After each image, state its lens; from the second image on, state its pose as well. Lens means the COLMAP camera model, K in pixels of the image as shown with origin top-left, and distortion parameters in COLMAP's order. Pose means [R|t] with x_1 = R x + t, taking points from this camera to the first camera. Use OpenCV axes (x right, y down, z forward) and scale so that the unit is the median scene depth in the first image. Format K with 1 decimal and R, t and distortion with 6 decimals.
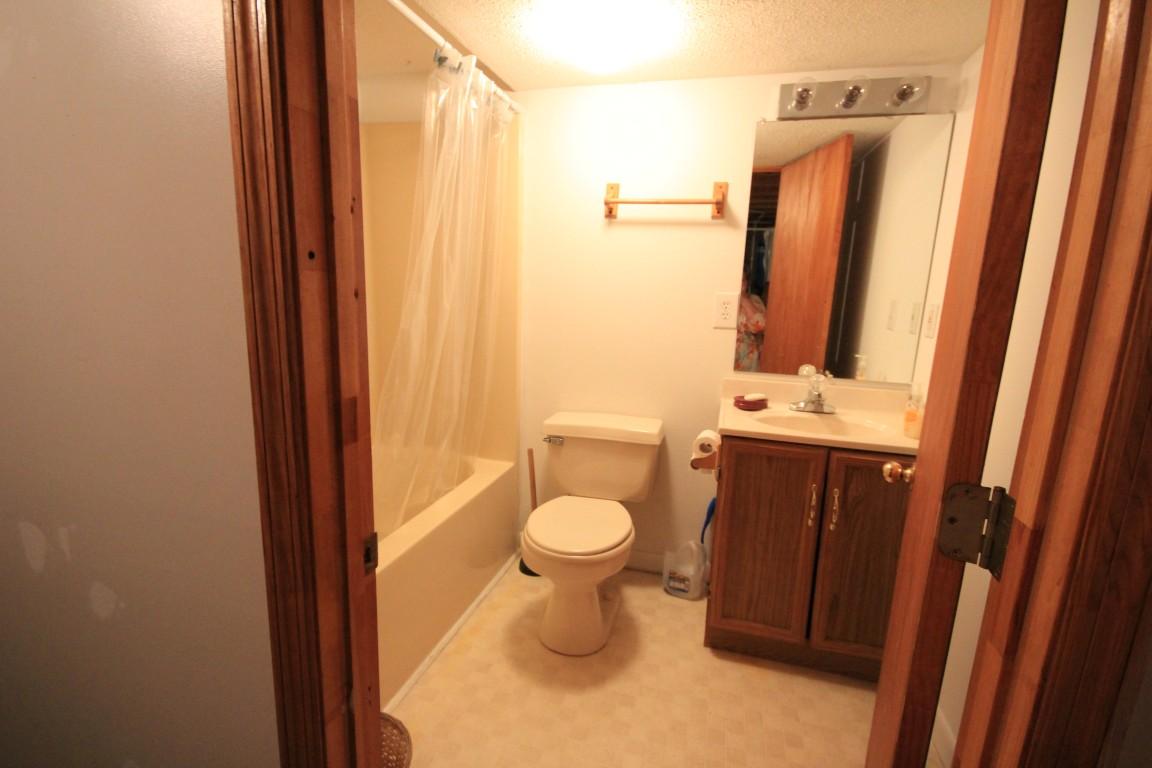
lens RADIAL K [[536.0, 0, 574.5], [0, 536.0, 387.5], [0, 0, 1]] dist [0.008223, -0.009356]
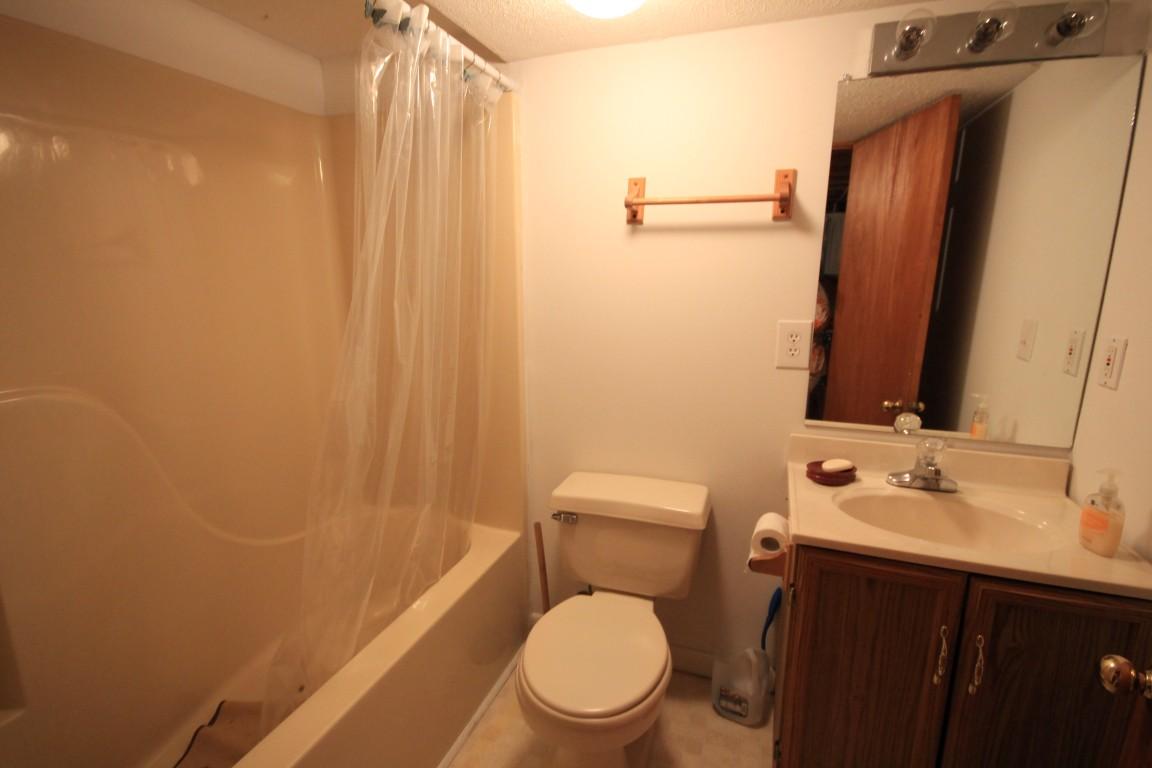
lens RADIAL K [[536.0, 0, 573.3], [0, 536.0, 386.6], [0, 0, 1]] dist [0.008223, -0.009356]
pose [[0.996716, -0.016536, -0.079275, 0.039388], [0.018188, 0.999631, 0.020164, -0.109703], [0.078912, -0.021540, 0.996649, 0.250419]]
